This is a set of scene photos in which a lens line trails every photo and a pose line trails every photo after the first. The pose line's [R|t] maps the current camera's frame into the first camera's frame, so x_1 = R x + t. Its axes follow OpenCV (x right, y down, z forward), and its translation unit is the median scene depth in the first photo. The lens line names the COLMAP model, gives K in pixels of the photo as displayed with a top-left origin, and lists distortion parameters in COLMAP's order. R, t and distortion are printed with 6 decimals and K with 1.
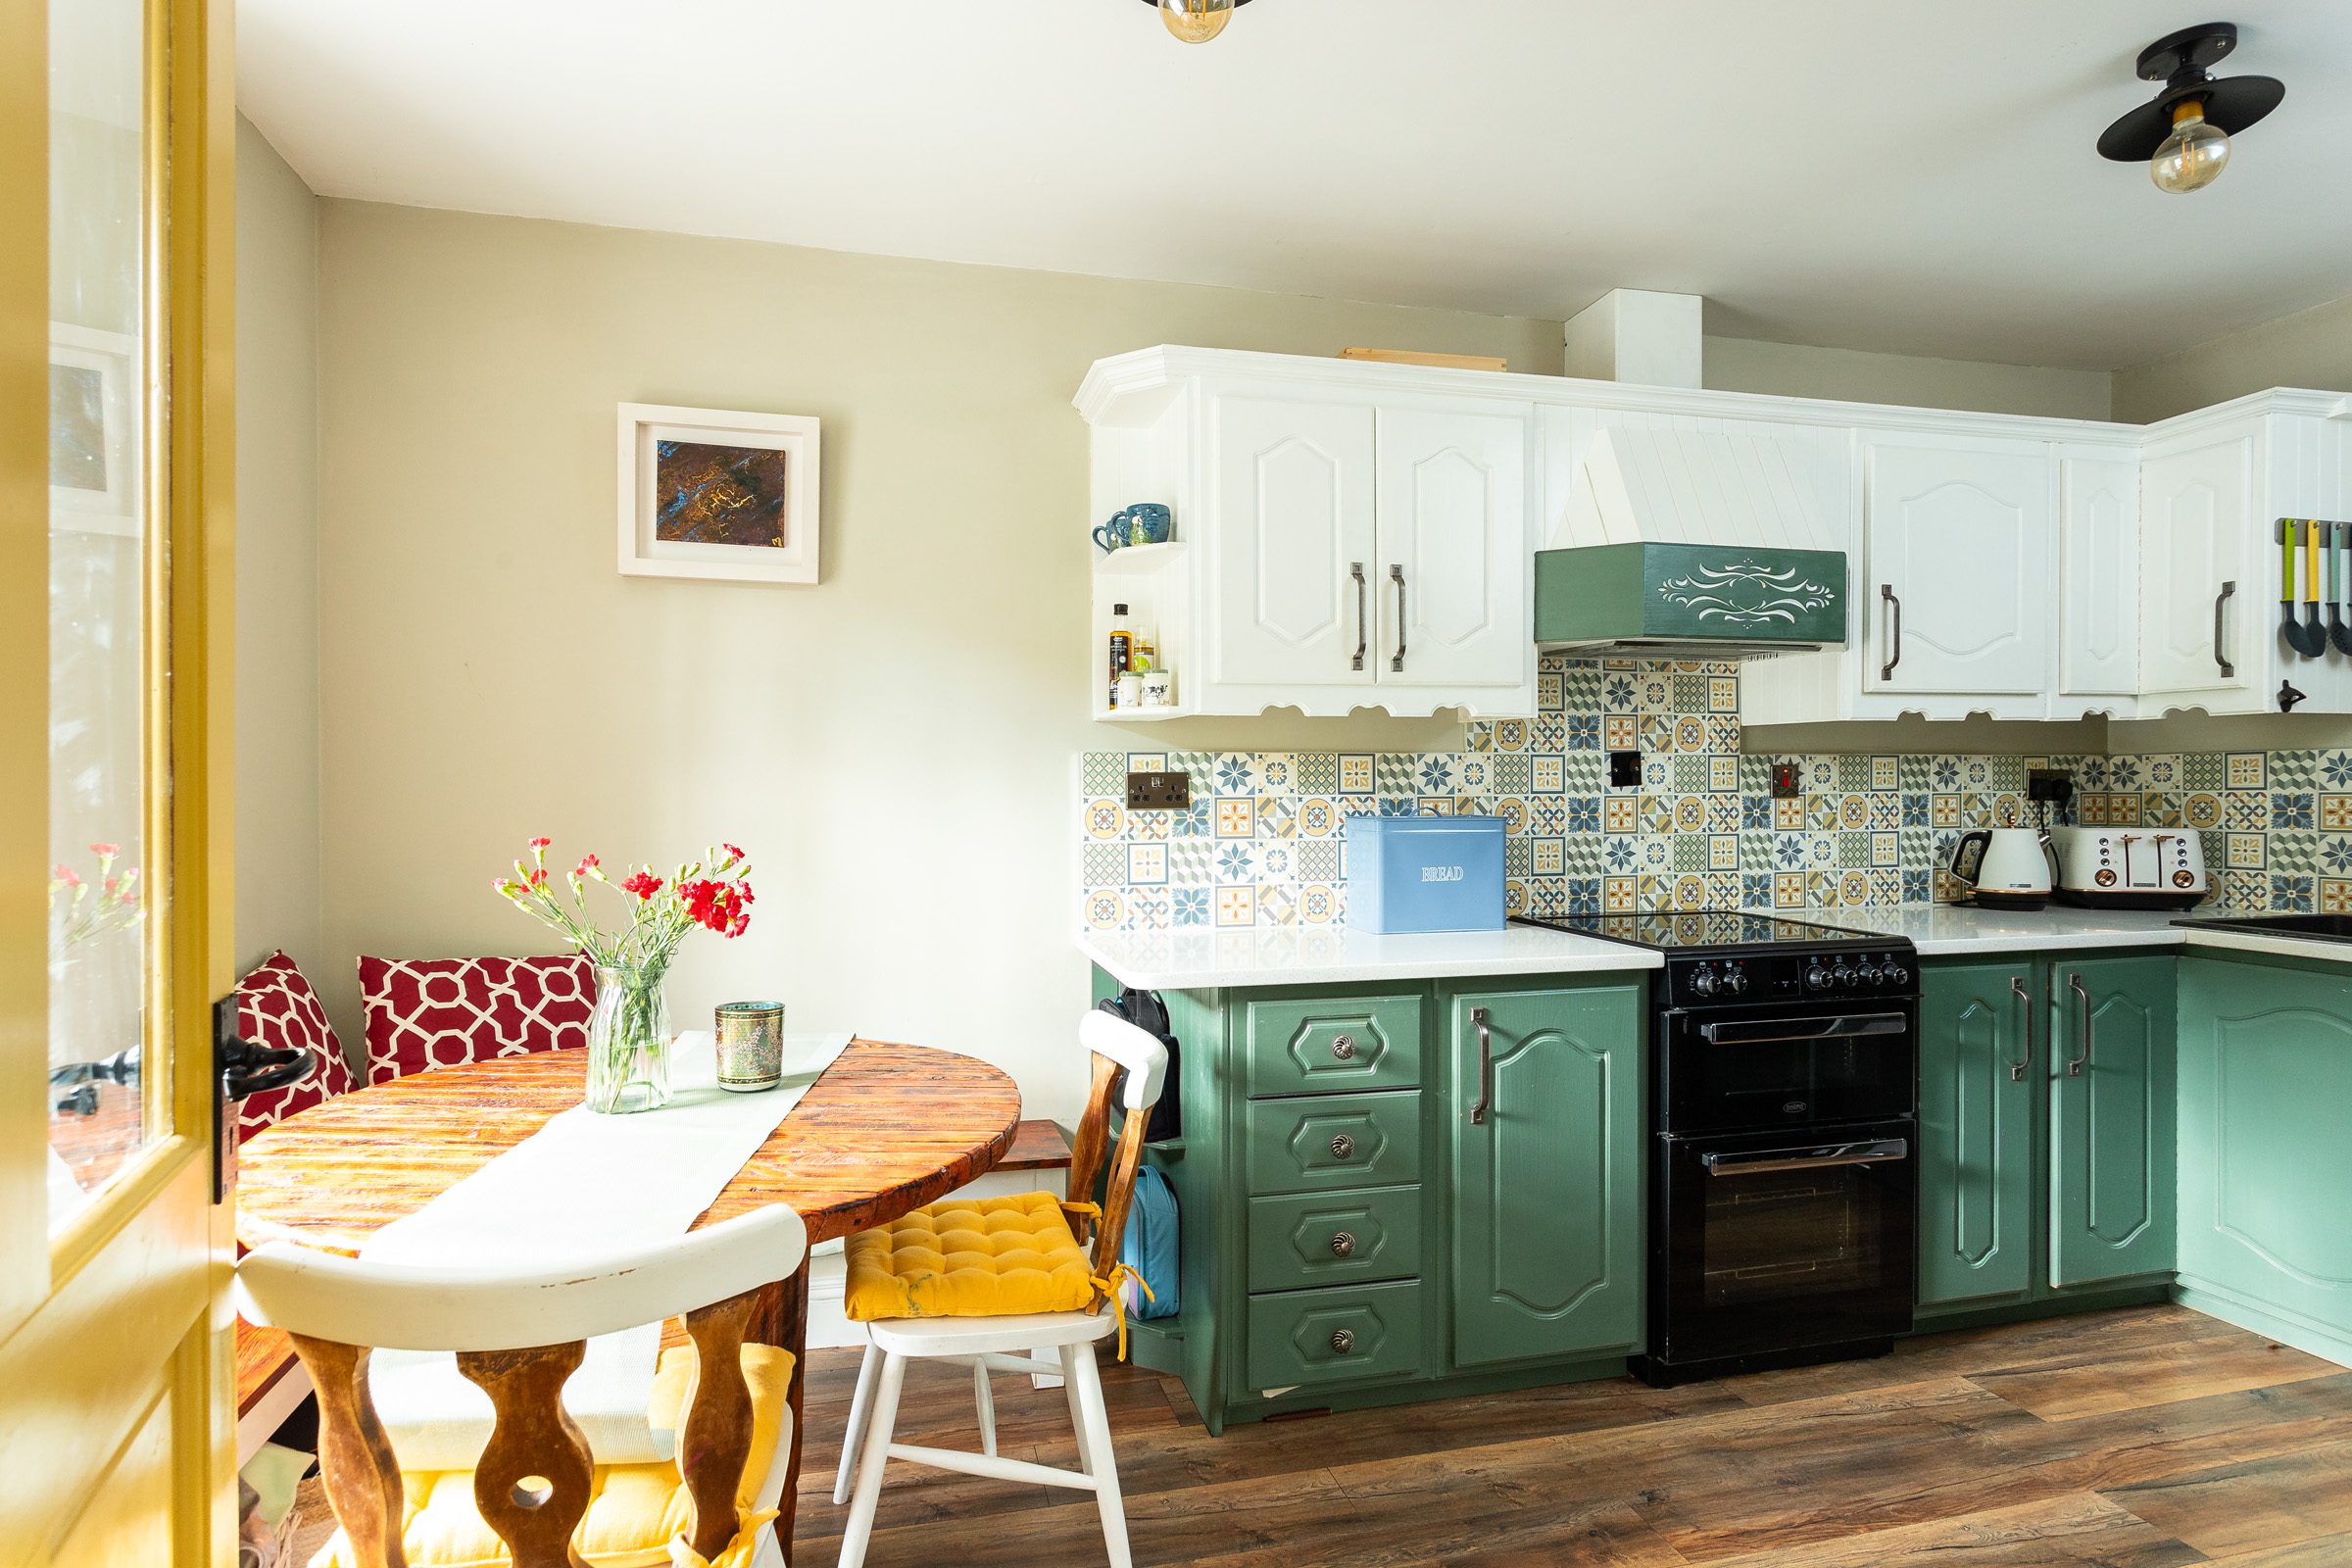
lens RADIAL K [[1234.9, 0, 1171.1], [0, 1234.9, 787.8], [0, 0, 1]] dist [-0.000080, -0.000087]
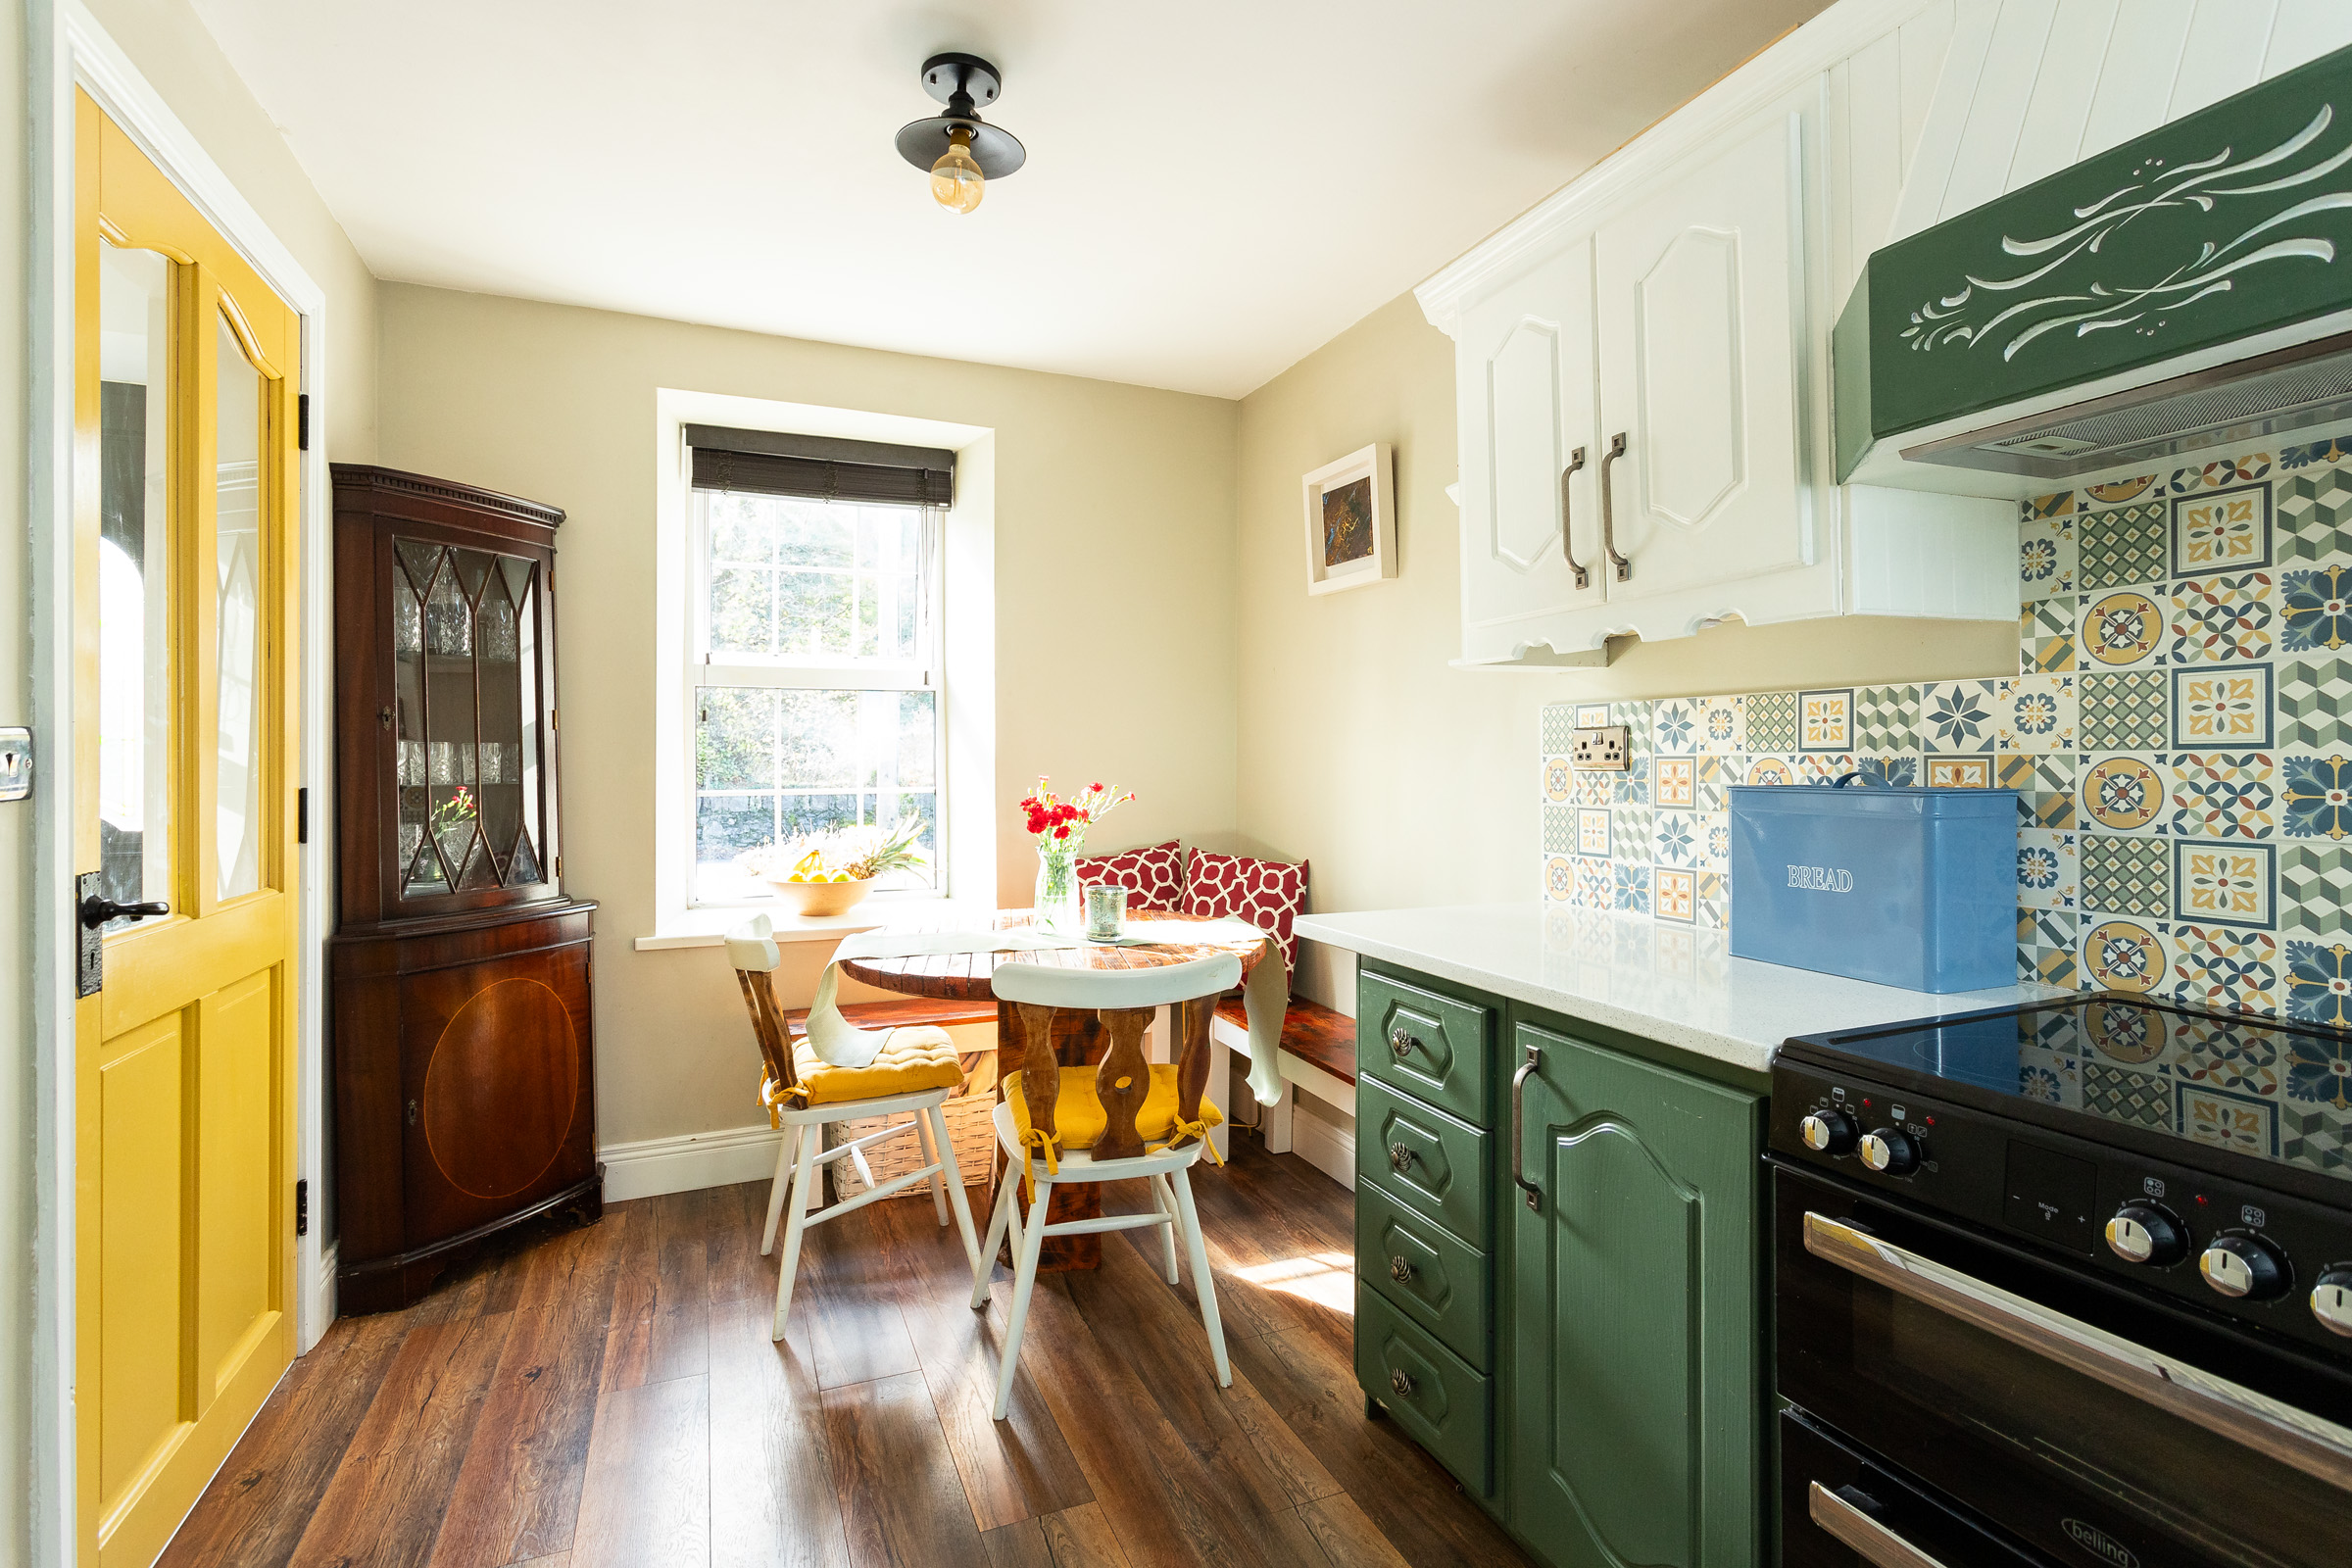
lens RADIAL K [[1163.3, 0, 1174.7], [0, 1163.3, 761.5], [0, 0, 1]] dist [0.043400, -0.003945]
pose [[0.142877, 0.004615, -0.989730, 0.747962], [0.005259, 0.999971, 0.005422, 0.005381], [0.989726, -0.005980, 0.142849, 0.581647]]
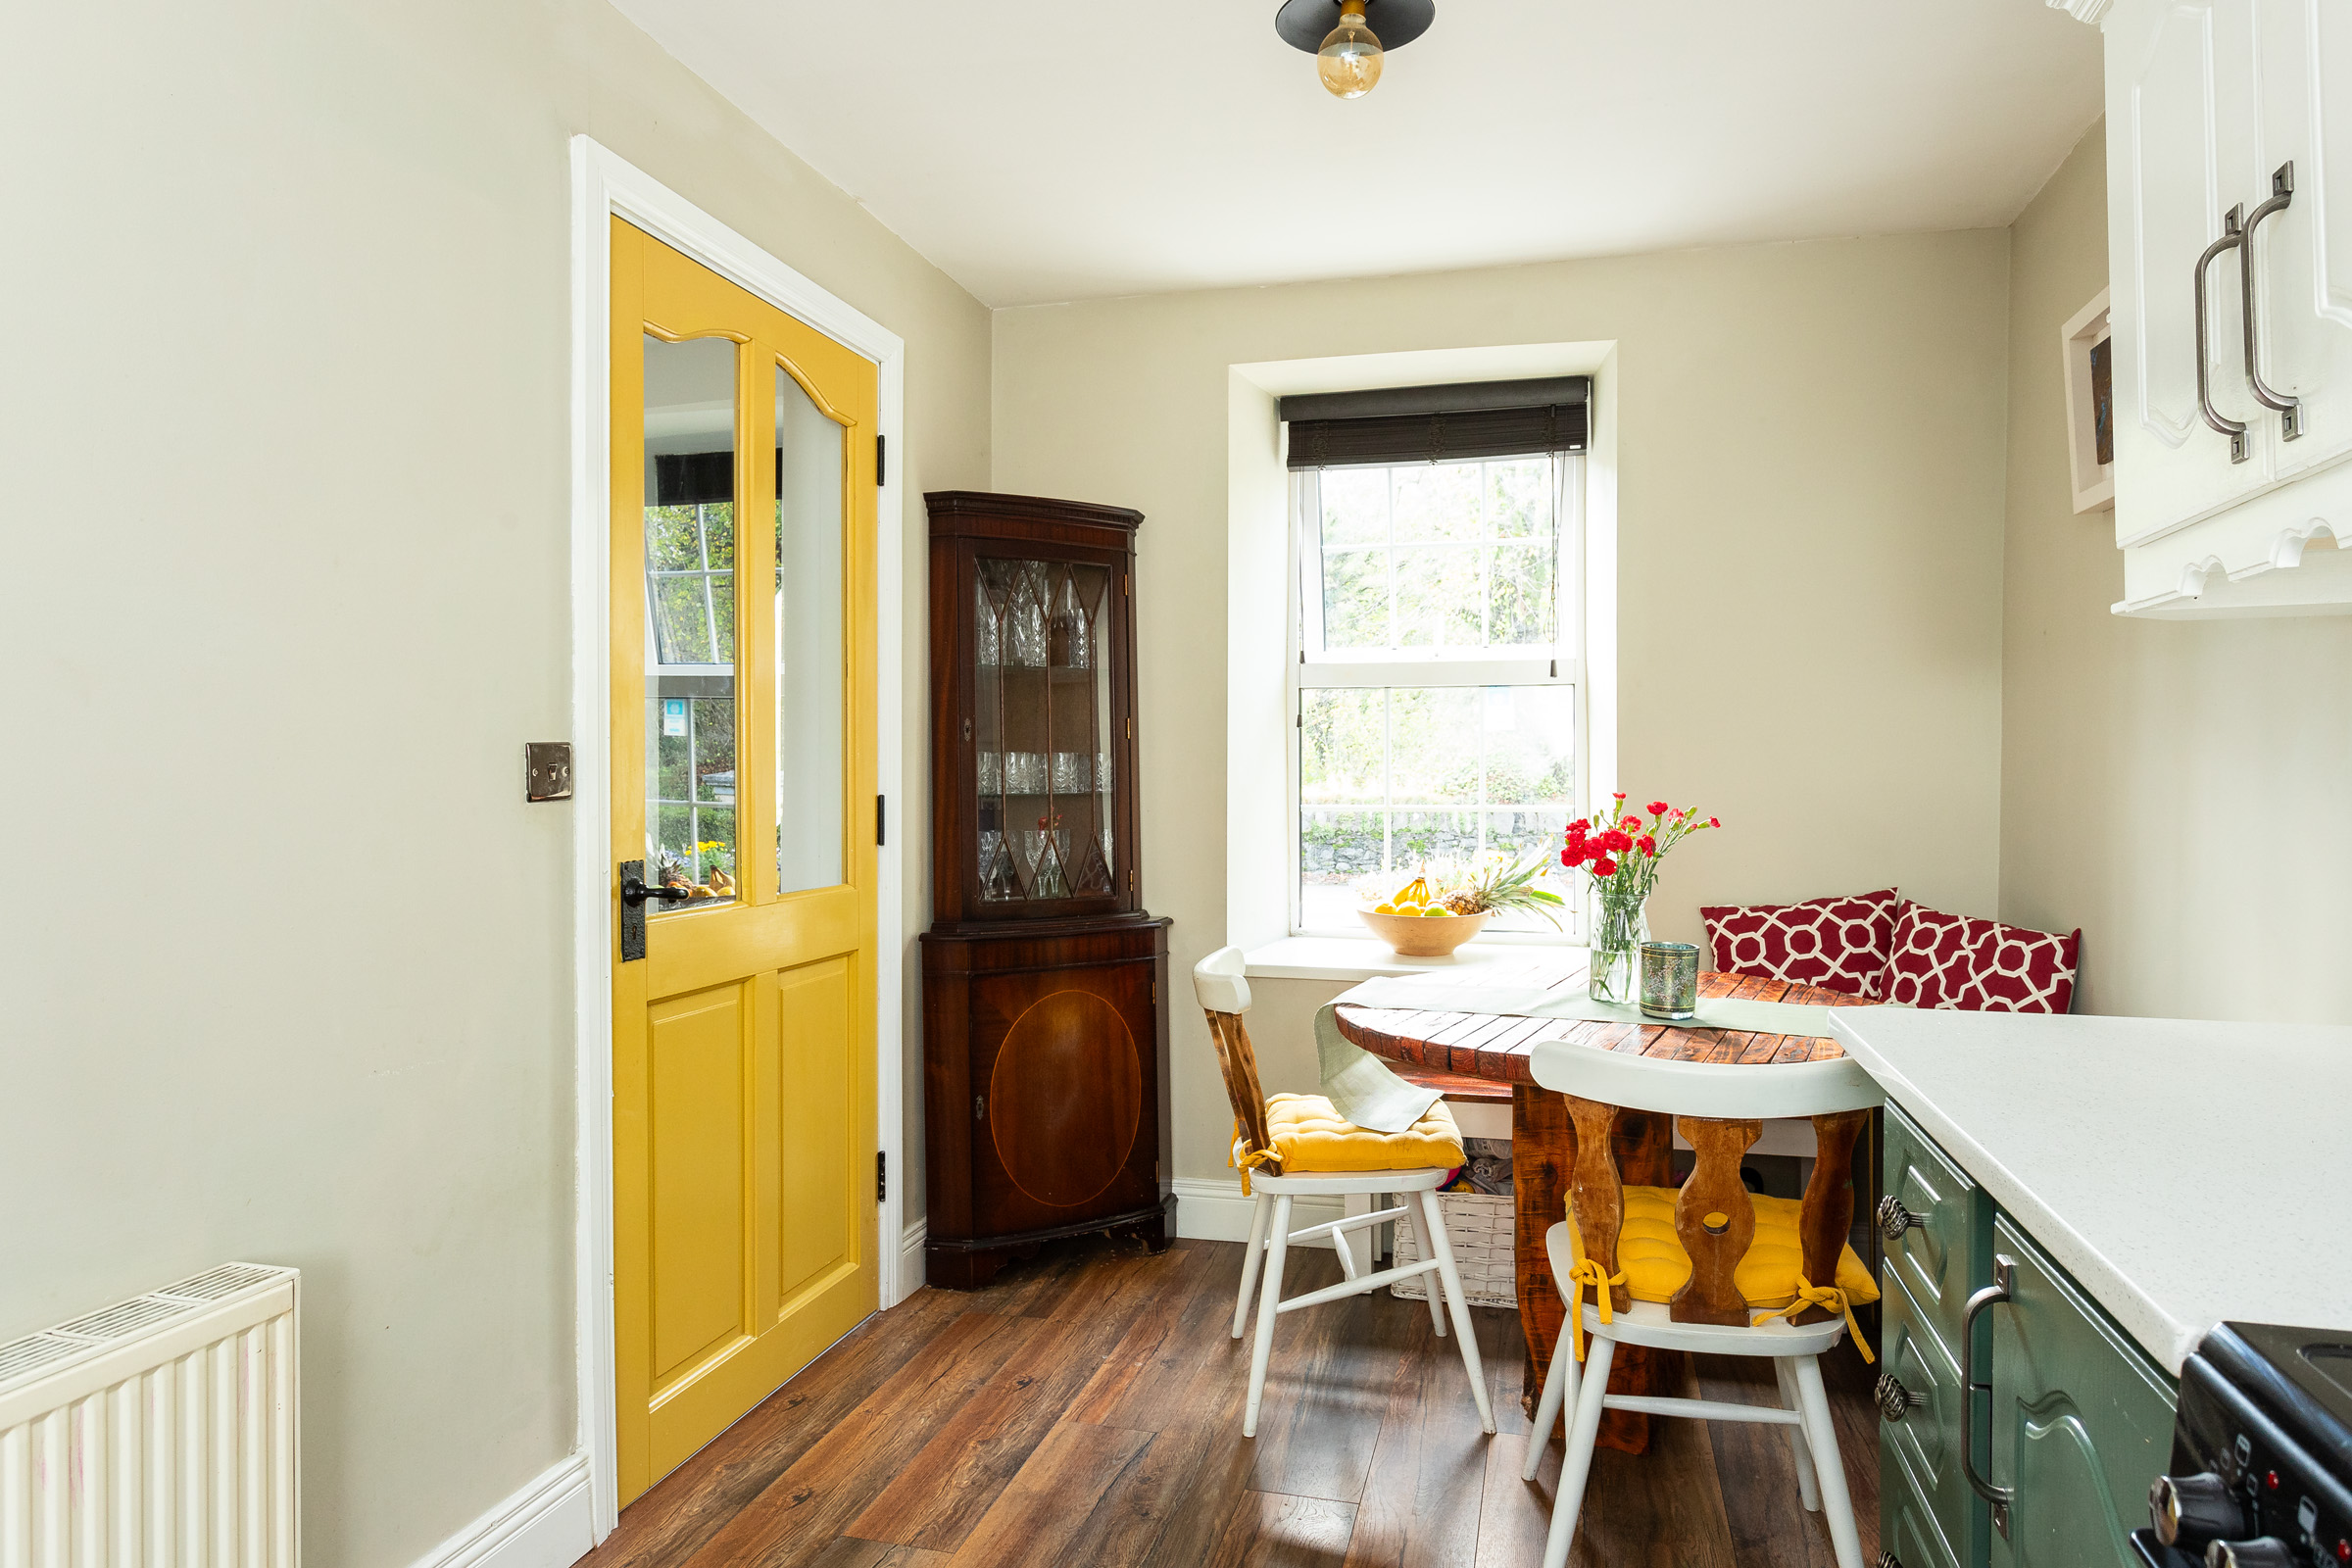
lens RADIAL K [[1396.7, 0, 1174.7], [0, 1396.7, 778.5], [0, 0, 1]] dist [-0.045289, -0.000076]
pose [[-0.487018, 0.008751, -0.873348, 0.656782], [0.004554, 0.999962, 0.007480, 0.005306], [0.873380, -0.000335, -0.487039, 0.808004]]
